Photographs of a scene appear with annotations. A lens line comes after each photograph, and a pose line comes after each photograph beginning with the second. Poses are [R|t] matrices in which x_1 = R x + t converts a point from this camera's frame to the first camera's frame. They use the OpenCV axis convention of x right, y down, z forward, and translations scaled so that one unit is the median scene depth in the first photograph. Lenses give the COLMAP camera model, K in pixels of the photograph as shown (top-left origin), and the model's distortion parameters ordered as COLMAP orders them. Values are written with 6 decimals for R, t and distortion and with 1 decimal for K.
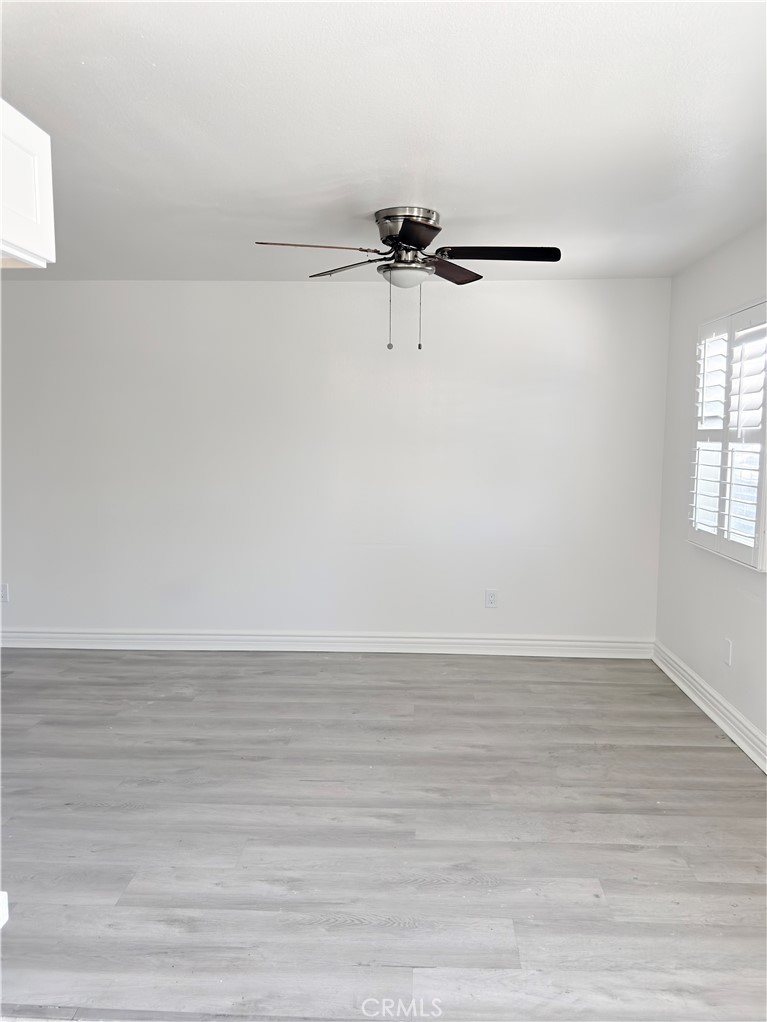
lens RADIAL K [[774.3, 0, 380.9], [0, 774.3, 547.0], [0, 0, 1]] dist [0.065096, -0.107776]
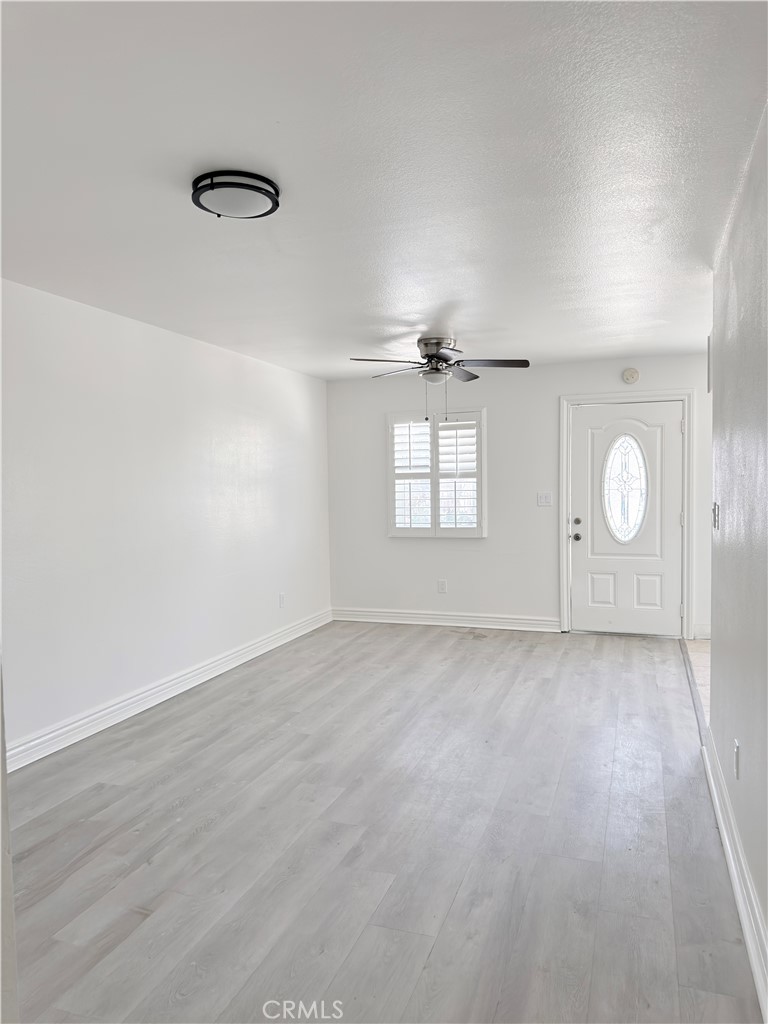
lens RADIAL K [[741.2, 0, 384.0], [0, 741.2, 512.0], [0, 0, 1]] dist [0.122612, -0.158388]
pose [[0.265214, -0.041791, 0.963283, -1.403462], [0.159667, 0.987170, -0.001132, -0.071044], [-0.950877, 0.154104, 0.268484, 0.642831]]
